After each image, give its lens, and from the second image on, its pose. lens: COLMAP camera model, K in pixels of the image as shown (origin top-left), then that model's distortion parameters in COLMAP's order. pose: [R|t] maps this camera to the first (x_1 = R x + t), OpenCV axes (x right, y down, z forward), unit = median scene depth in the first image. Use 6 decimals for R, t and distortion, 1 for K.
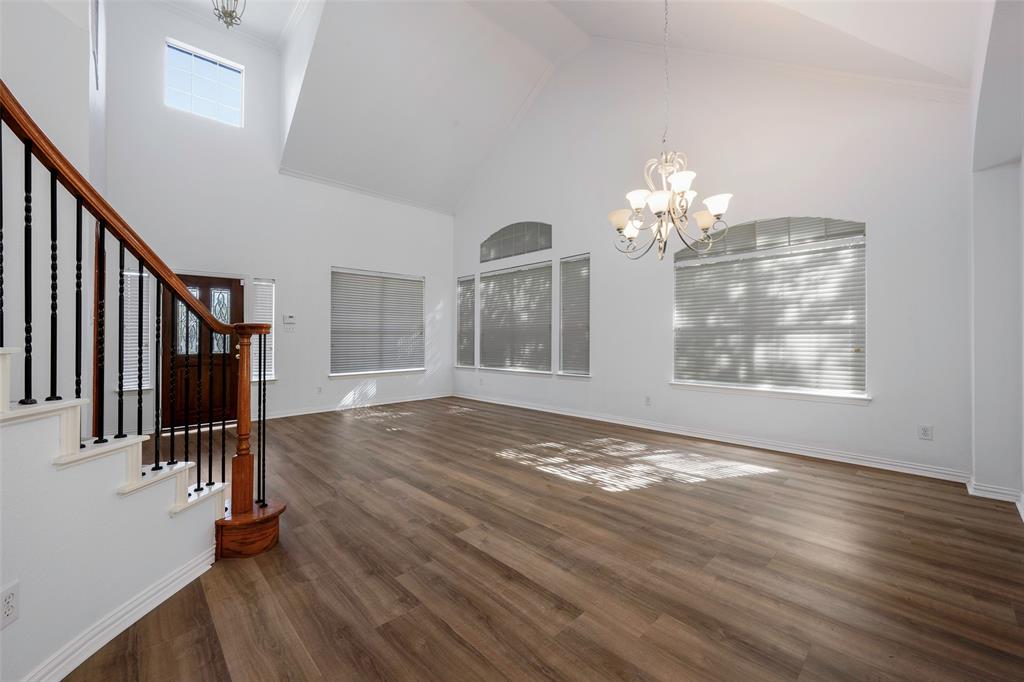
lens RADIAL K [[405.1, 0, 505.3], [0, 405.1, 338.4], [0, 0, 1]] dist [0.000446, 0.000023]
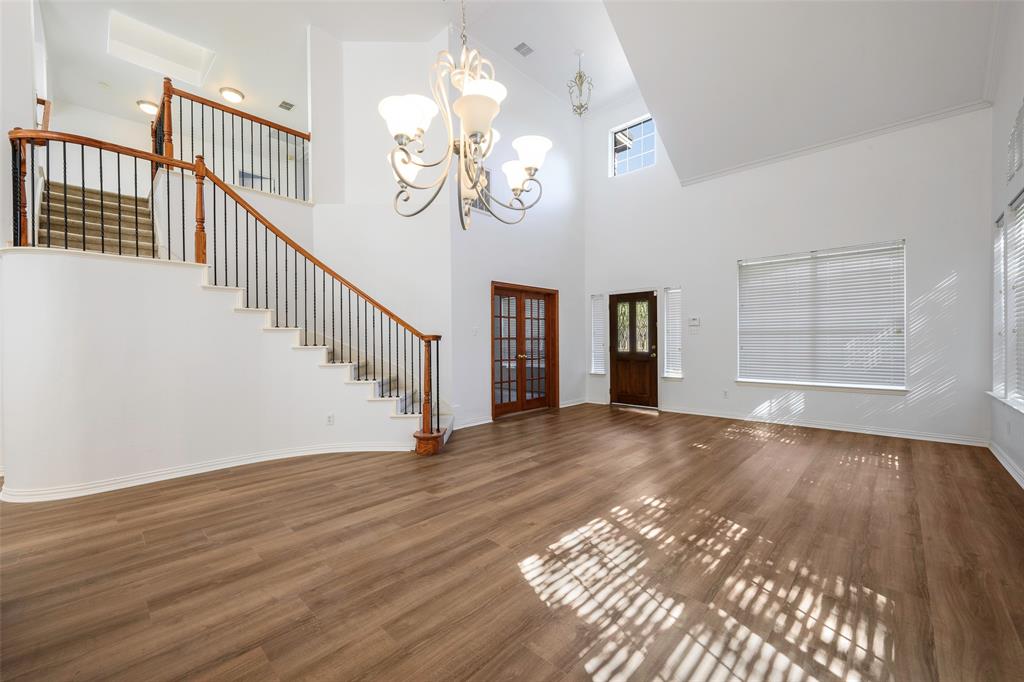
lens RADIAL K [[400.5, 0, 512.0], [0, 400.5, 341.0], [0, 0, 1]] dist [-0.008904, 0.000016]
pose [[0.071464, -0.000480, -0.997443, 0.965284], [0.006711, 0.999977, 0.000000, -0.002216], [0.997421, -0.006693, 0.071466, 0.967931]]
